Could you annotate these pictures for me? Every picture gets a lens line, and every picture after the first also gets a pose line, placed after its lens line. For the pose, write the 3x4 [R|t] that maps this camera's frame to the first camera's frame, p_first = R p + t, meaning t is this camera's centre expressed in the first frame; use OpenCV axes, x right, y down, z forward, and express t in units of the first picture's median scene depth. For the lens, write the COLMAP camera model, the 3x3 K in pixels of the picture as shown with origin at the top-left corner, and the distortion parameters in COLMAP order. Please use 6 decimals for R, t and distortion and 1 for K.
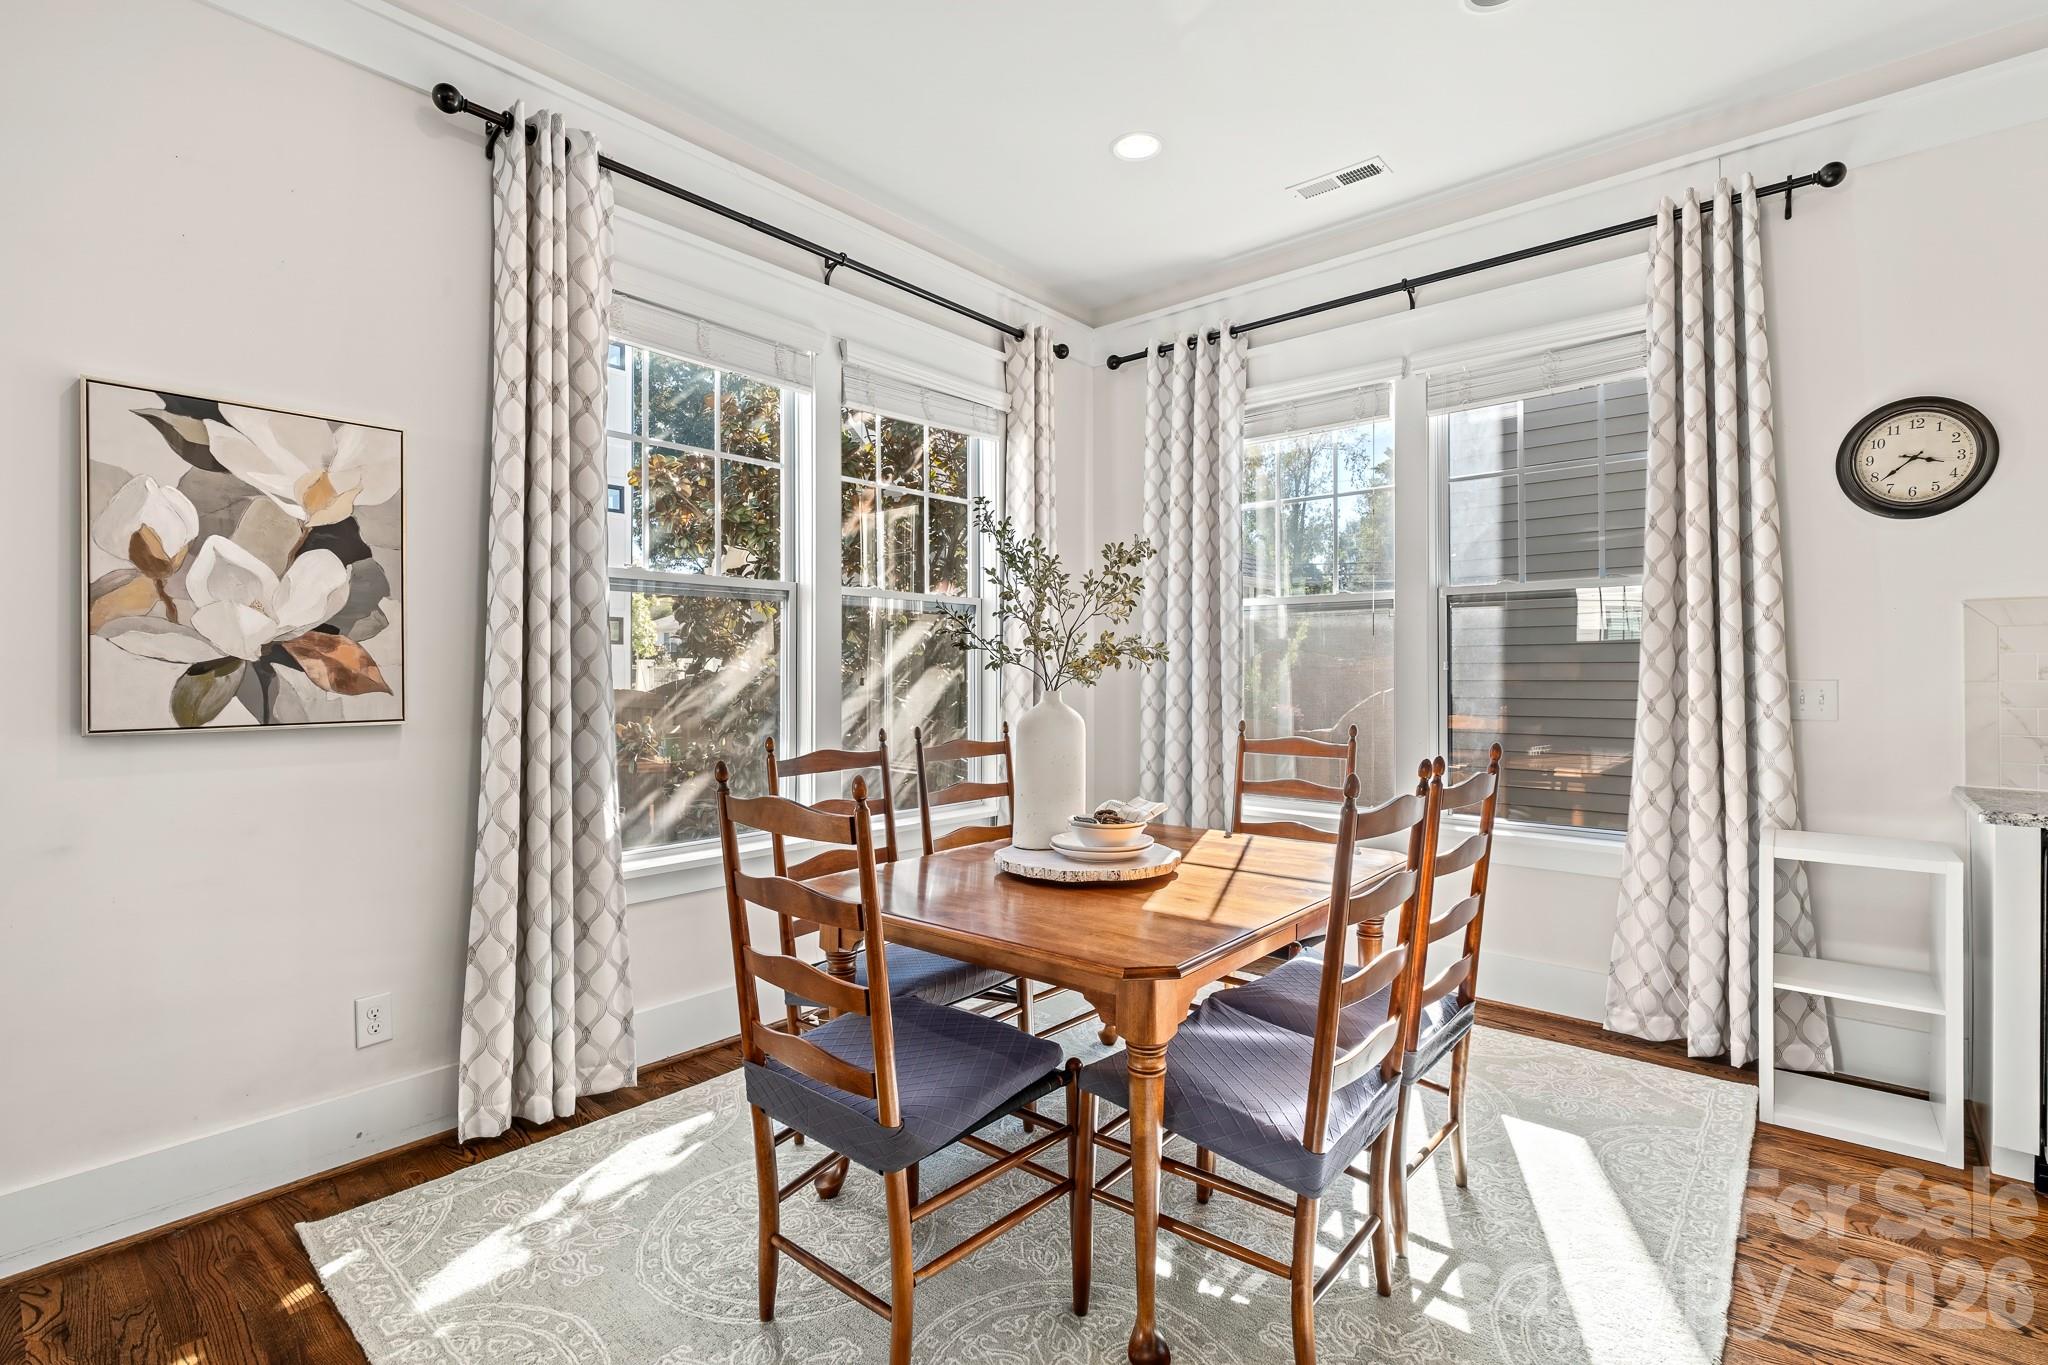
lens RADIAL K [[971.1, 0, 1023.9], [0, 971.1, 669.9], [0, 0, 1]] dist [0.002991, 0.000161]
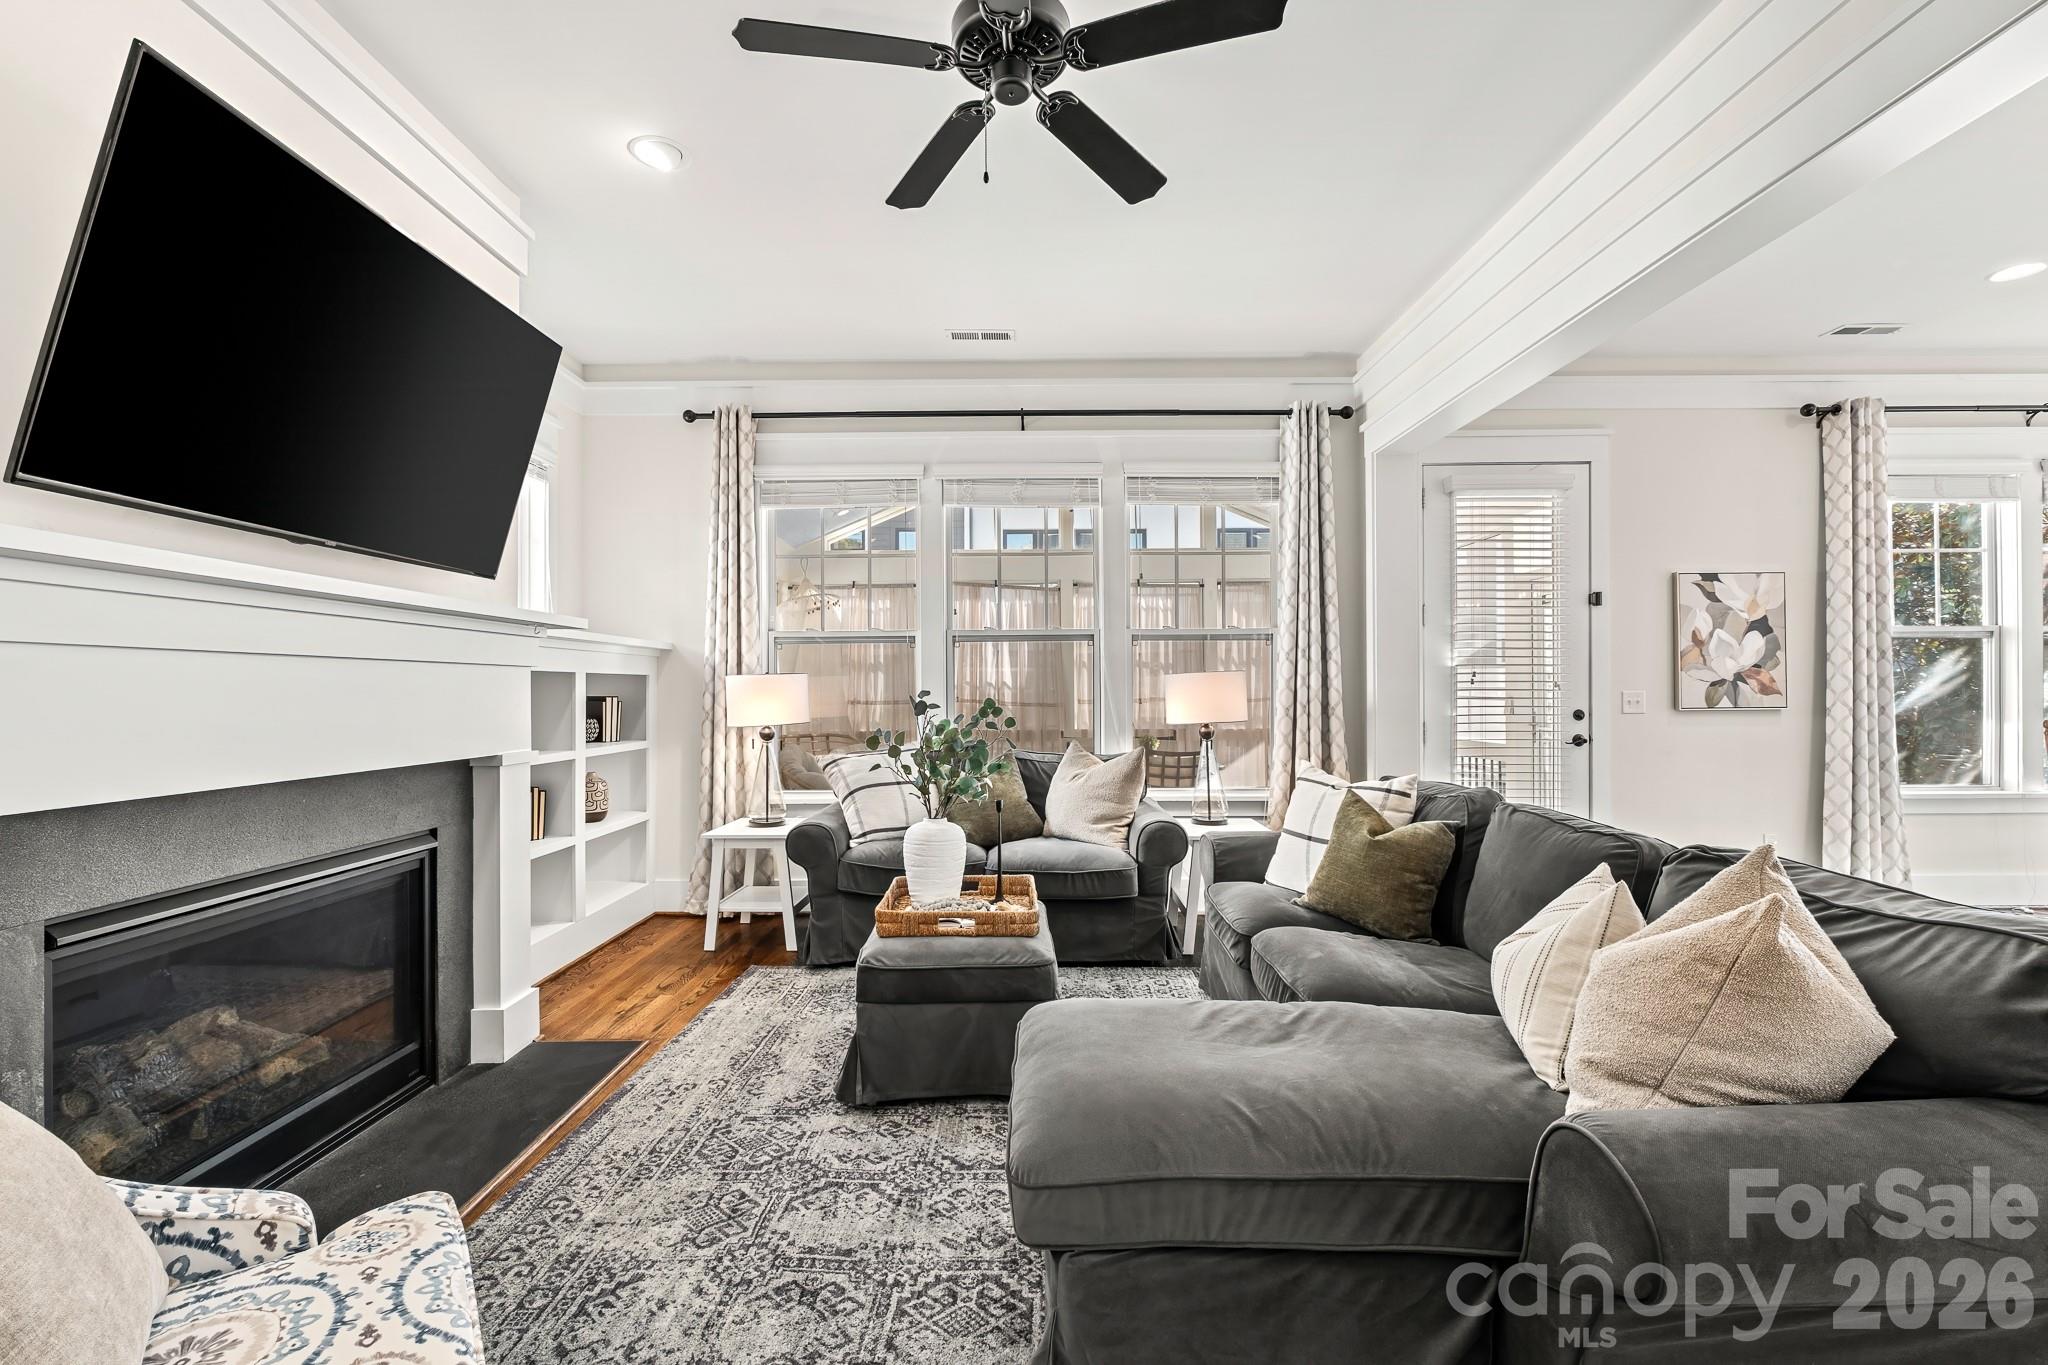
lens RADIAL K [[873.3, 0, 1023.6], [0, 873.3, 684.0], [0, 0, 1]] dist [-0.002579, -0.000017]
pose [[0.648573, -0.003417, -0.761145, -0.283621], [0.007756, 0.999968, 0.002119, -0.018082], [0.761113, -0.007278, 0.648579, -1.607496]]
